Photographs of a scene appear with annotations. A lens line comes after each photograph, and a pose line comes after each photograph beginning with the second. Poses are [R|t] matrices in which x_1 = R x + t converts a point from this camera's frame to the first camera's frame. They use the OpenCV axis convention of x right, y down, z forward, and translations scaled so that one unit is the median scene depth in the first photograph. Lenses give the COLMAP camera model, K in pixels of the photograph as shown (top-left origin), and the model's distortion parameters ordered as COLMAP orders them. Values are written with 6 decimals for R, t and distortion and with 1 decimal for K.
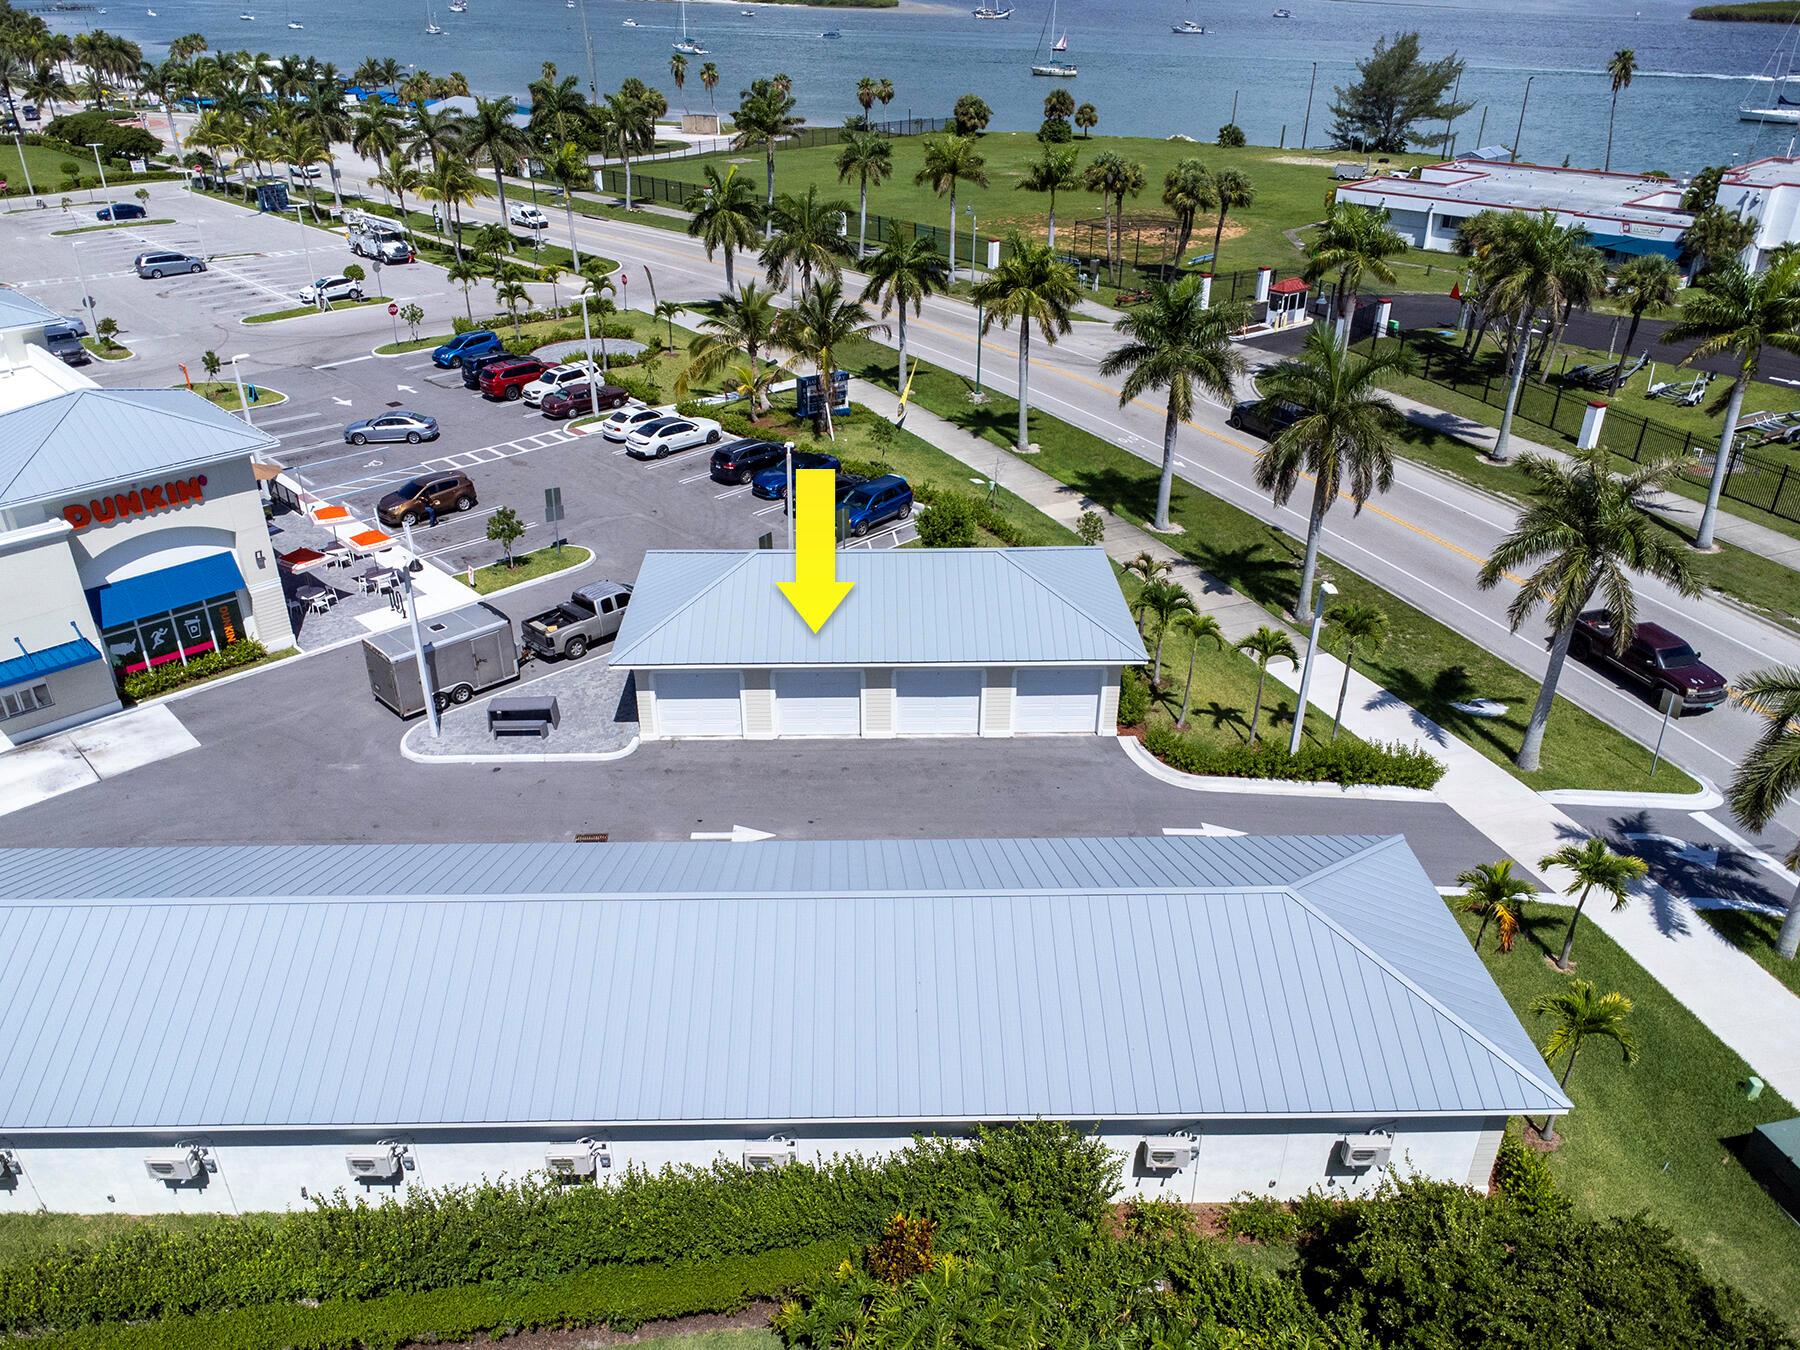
lens RADIAL K [[1285.3, 0, 881.3], [0, 1285.3, 698.0], [0, 0, 1]] dist [0.007812, -0.011146]
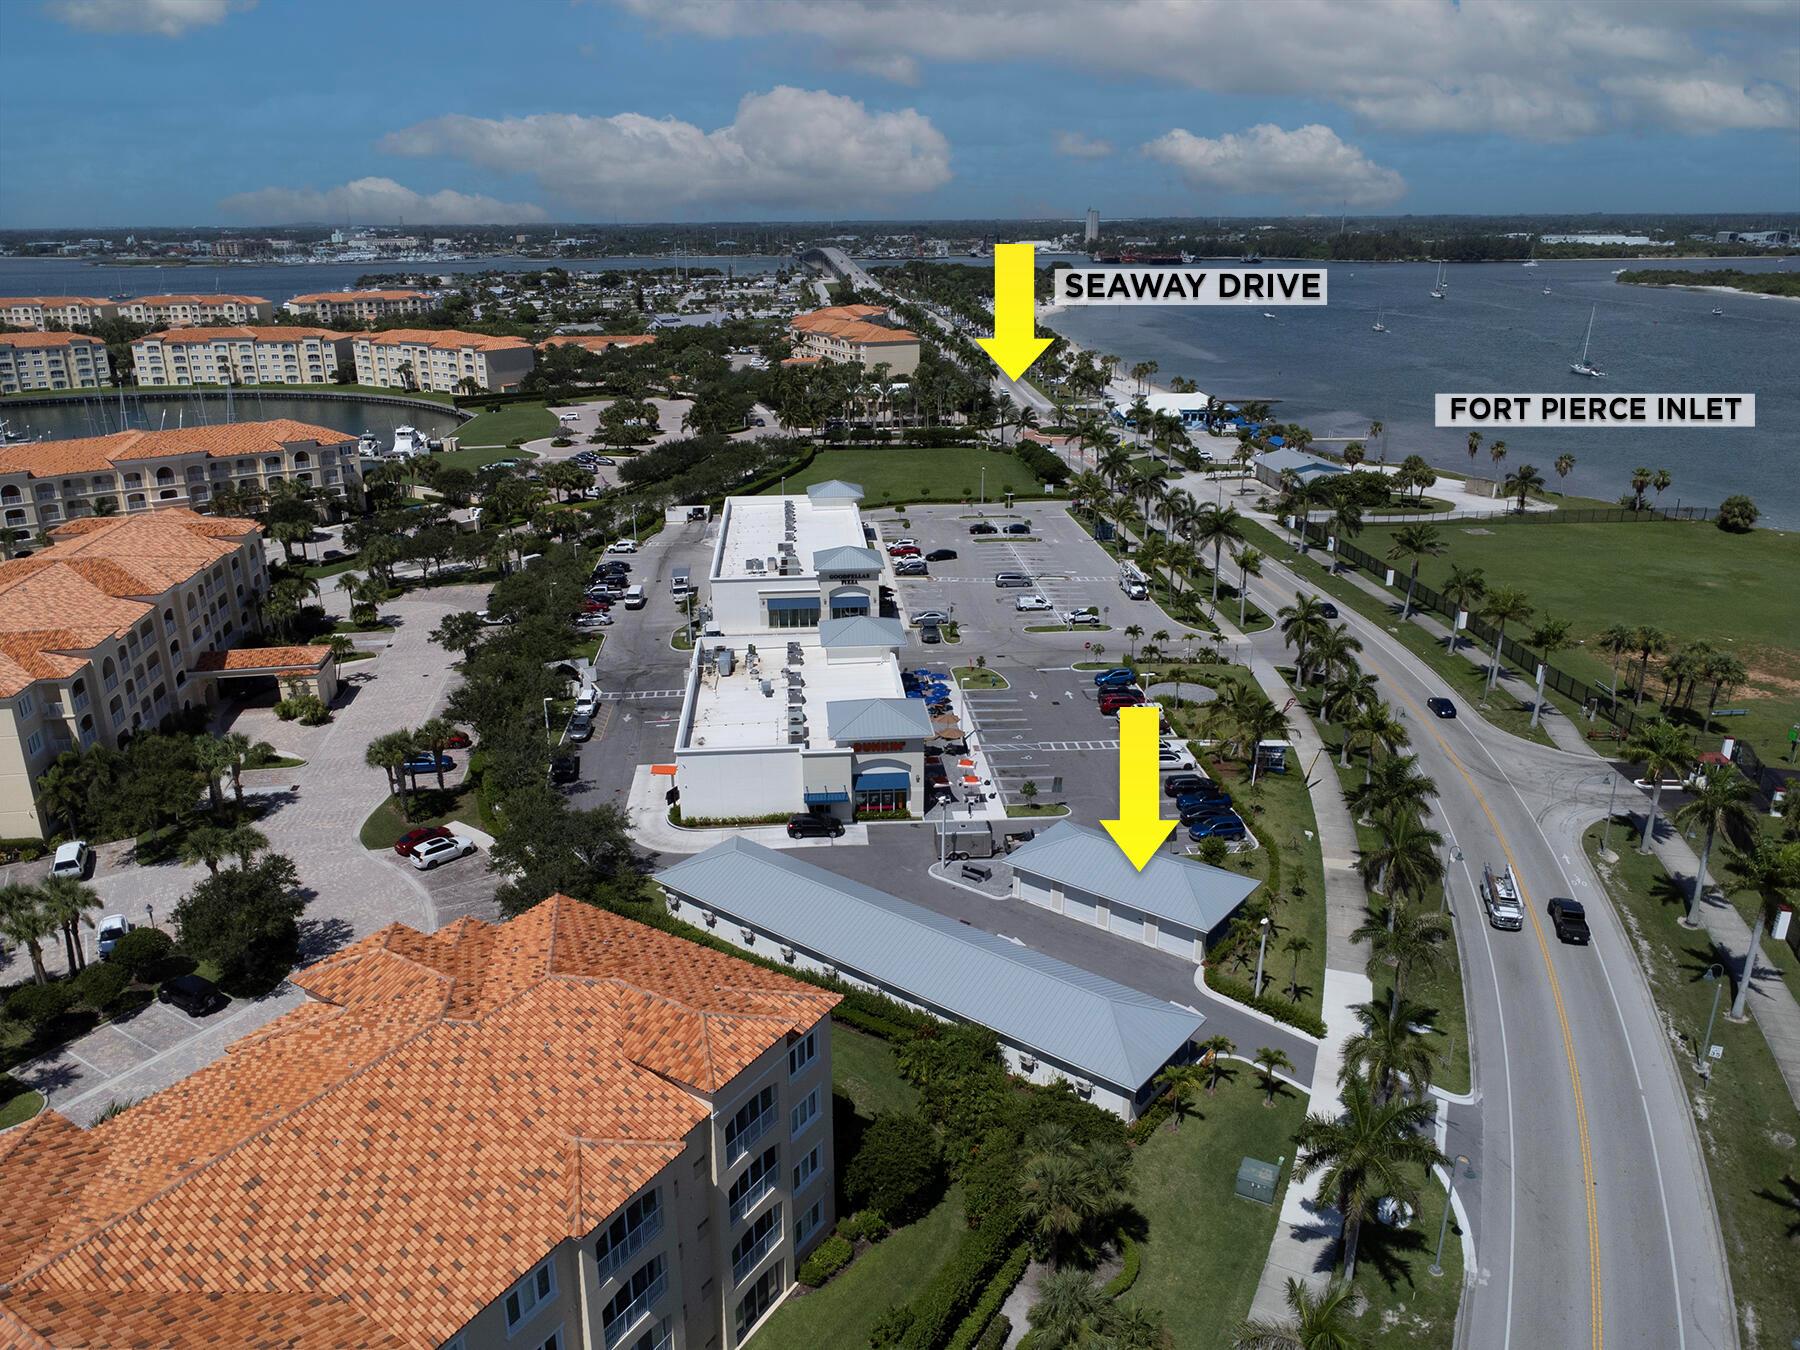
lens RADIAL K [[1301.8, 0, 887.9], [0, 1301.8, 675.1], [0, 0, 1]] dist [0.003965, 0.002488]
pose [[0.769828, 0.208100, -0.603374, 0.731398], [-0.311760, 0.947506, -0.070977, -0.081782], [0.556930, 0.242748, 0.794294, -0.819221]]
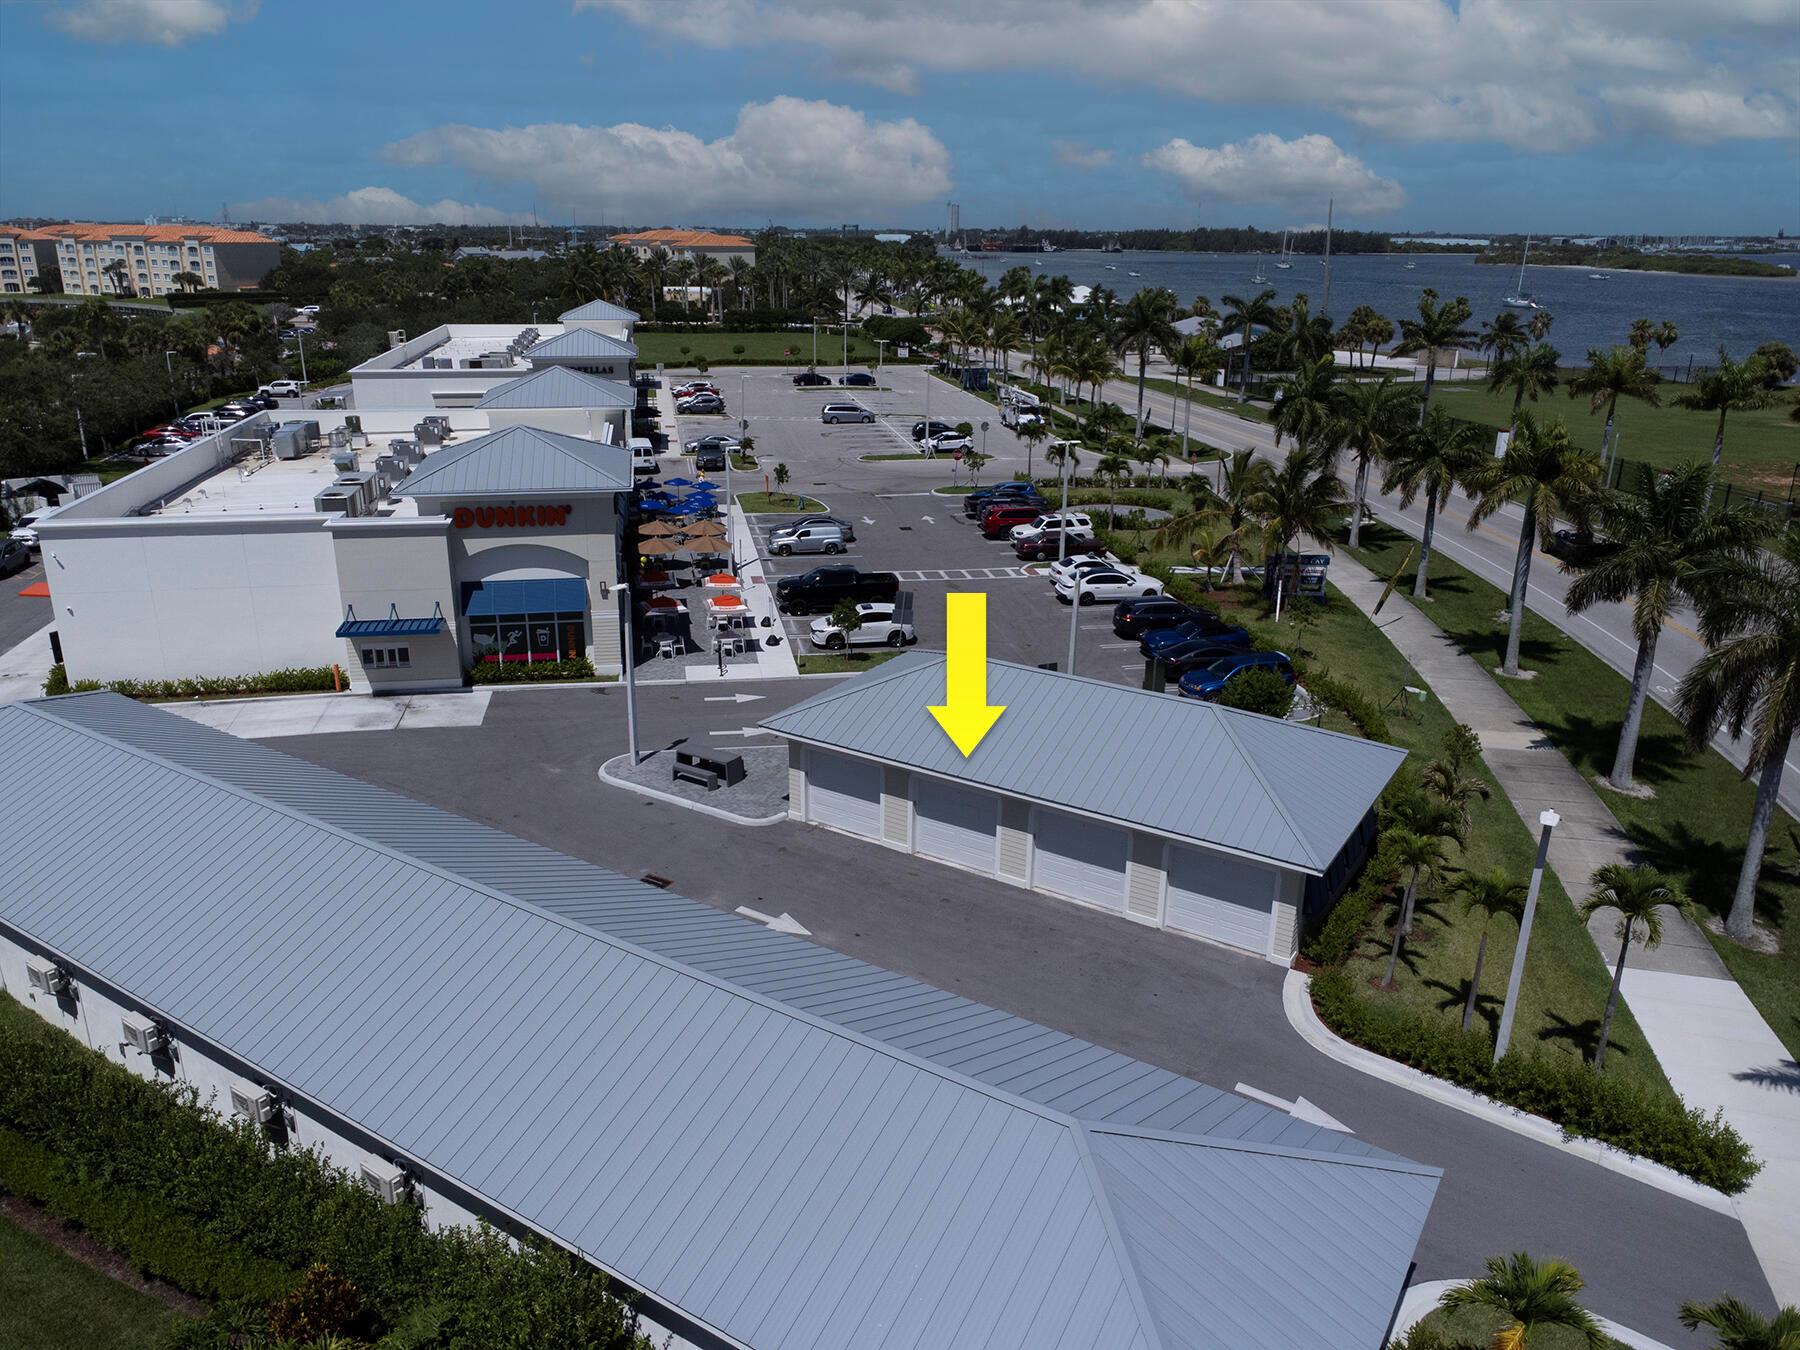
lens RADIAL K [[1301.8, 0, 887.9], [0, 1301.8, 675.1], [0, 0, 1]] dist [0.003965, 0.002488]
pose [[0.829869, 0.190045, -0.524596, 0.266249], [-0.287008, 0.951677, -0.109260, 0.012538], [0.478481, 0.241235, 0.844311, 0.149045]]
